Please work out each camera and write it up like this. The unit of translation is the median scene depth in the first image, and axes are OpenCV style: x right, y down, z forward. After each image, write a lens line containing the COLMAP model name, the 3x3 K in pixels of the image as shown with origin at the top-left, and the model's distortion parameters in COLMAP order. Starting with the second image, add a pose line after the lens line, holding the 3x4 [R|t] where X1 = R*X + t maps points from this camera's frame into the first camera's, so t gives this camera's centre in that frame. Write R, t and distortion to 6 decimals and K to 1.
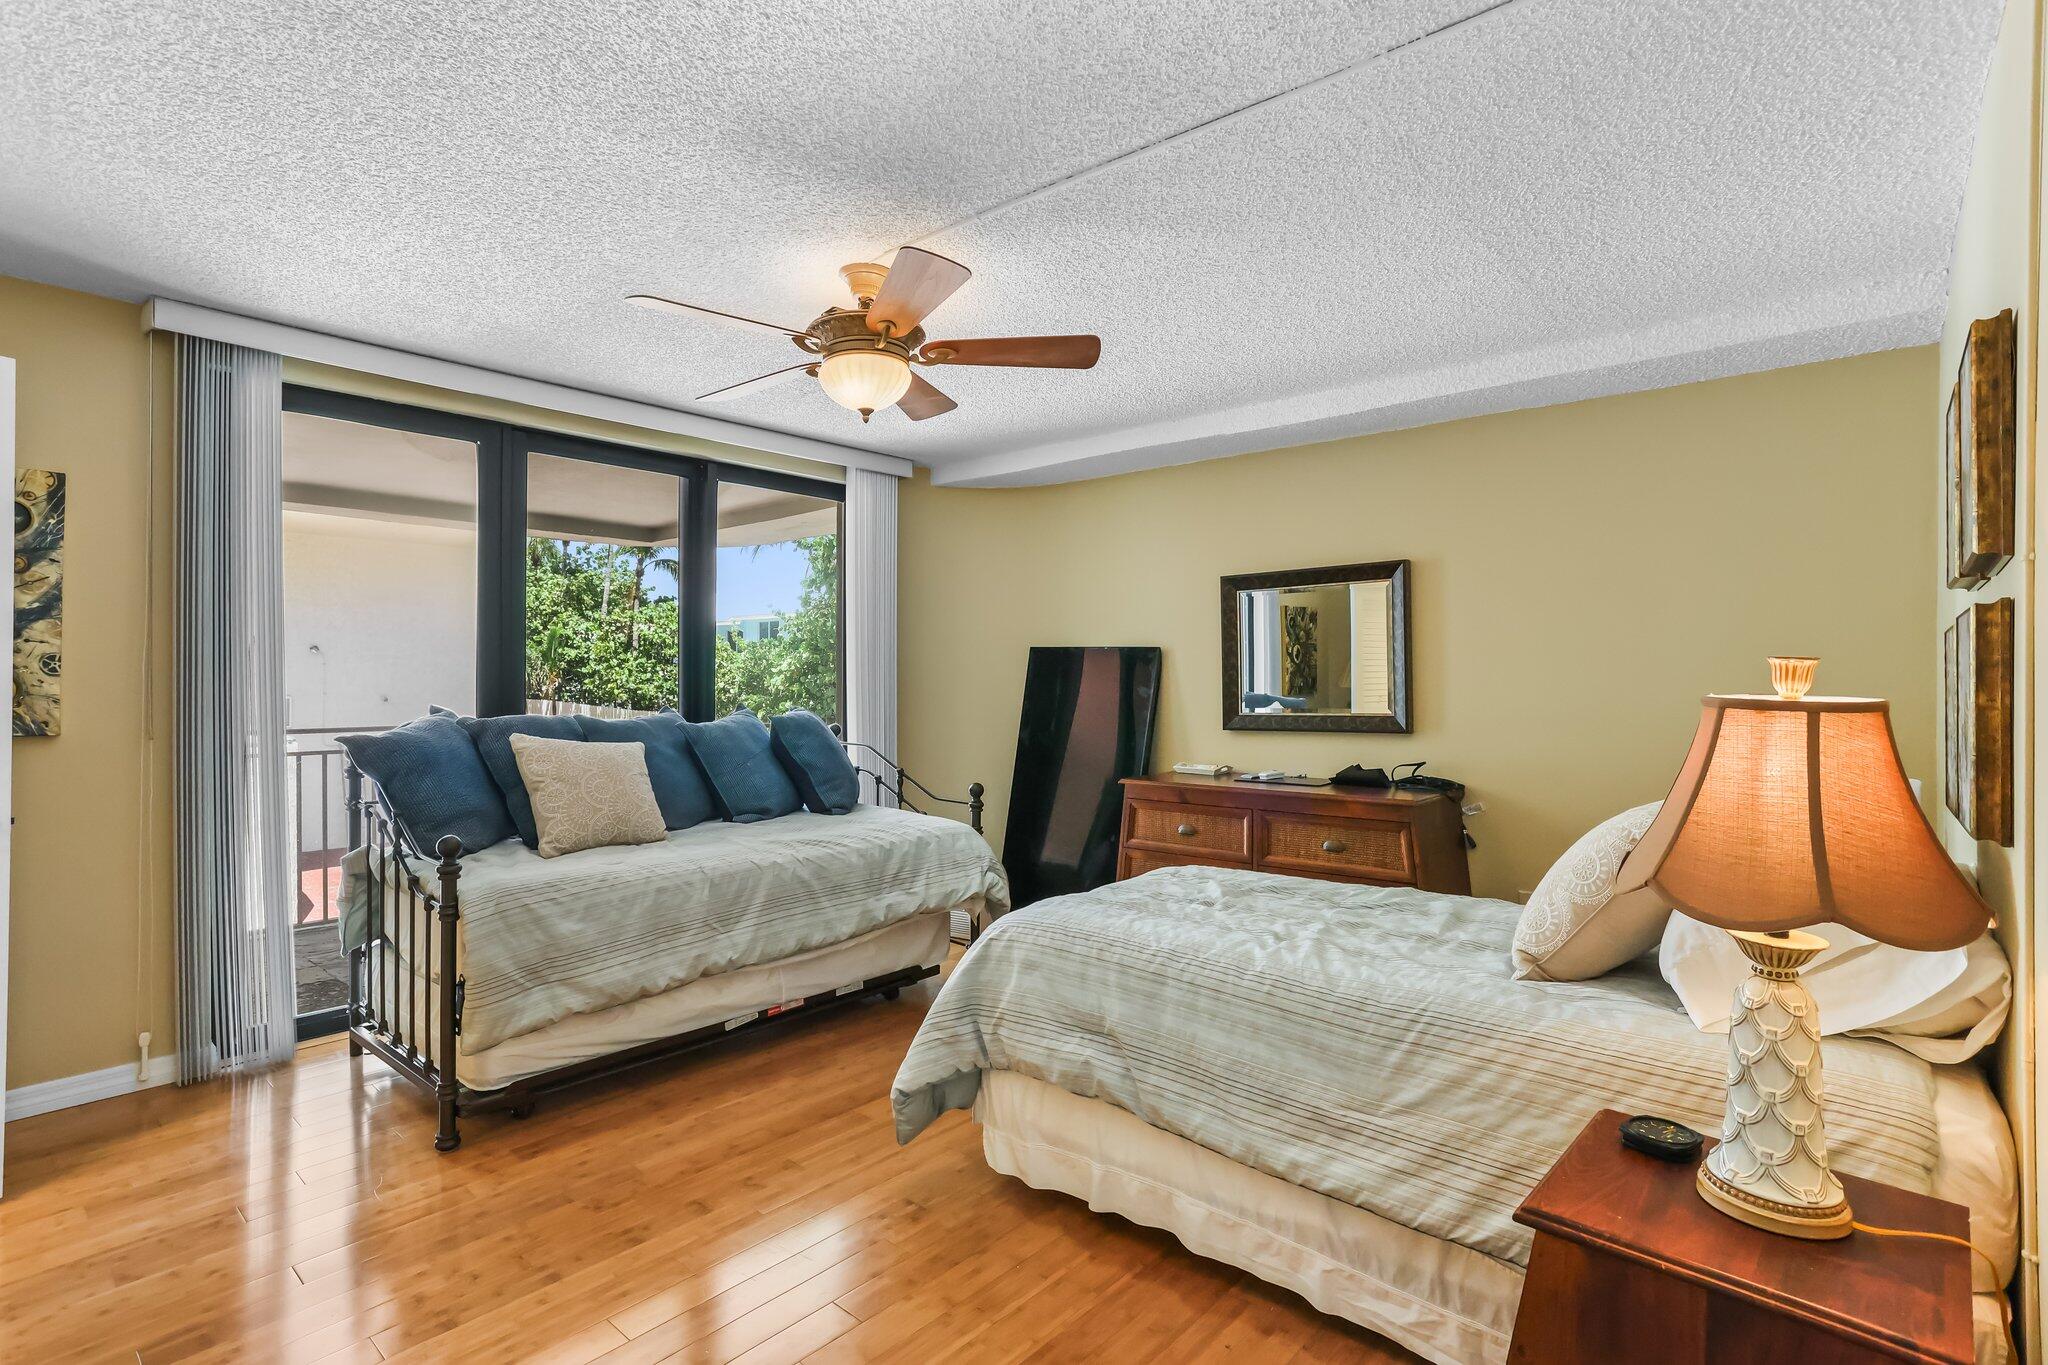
lens RADIAL K [[996.2, 0, 1007.6], [0, 996.2, 688.5], [0, 0, 1]] dist [-0.012225, 0.005278]
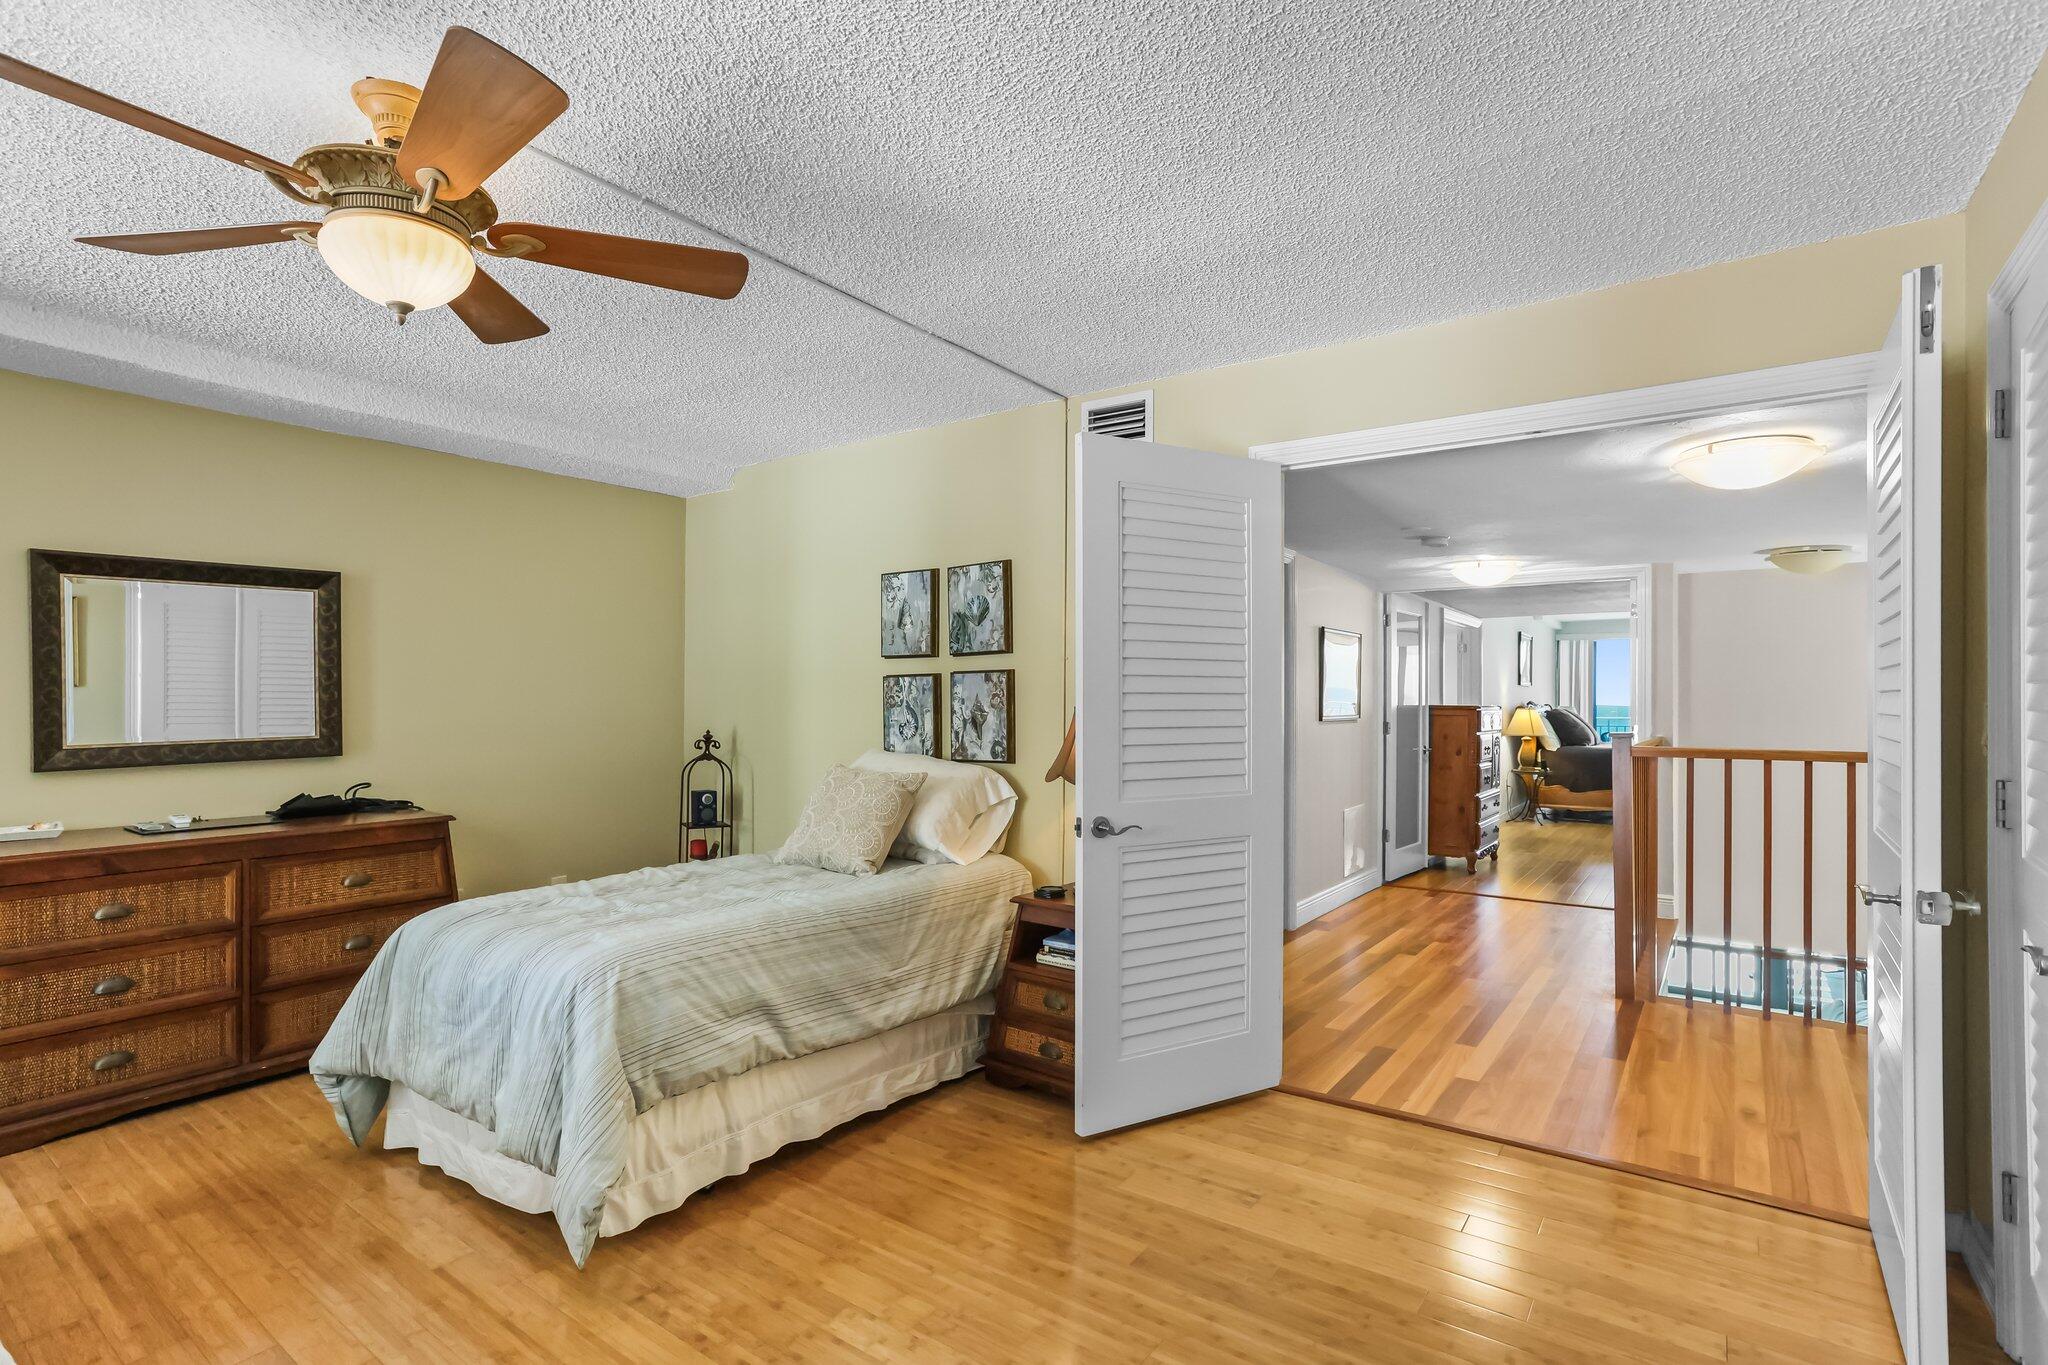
lens RADIAL K [[996.2, 0, 1010.7], [0, 996.2, 684.7], [0, 0, 1]] dist [-0.012225, 0.005278]
pose [[-0.076635, 0.008981, 0.997019, -0.322047], [0.005222, 0.999949, -0.008606, -0.005852], [-0.997046, 0.004547, -0.076678, 0.234895]]
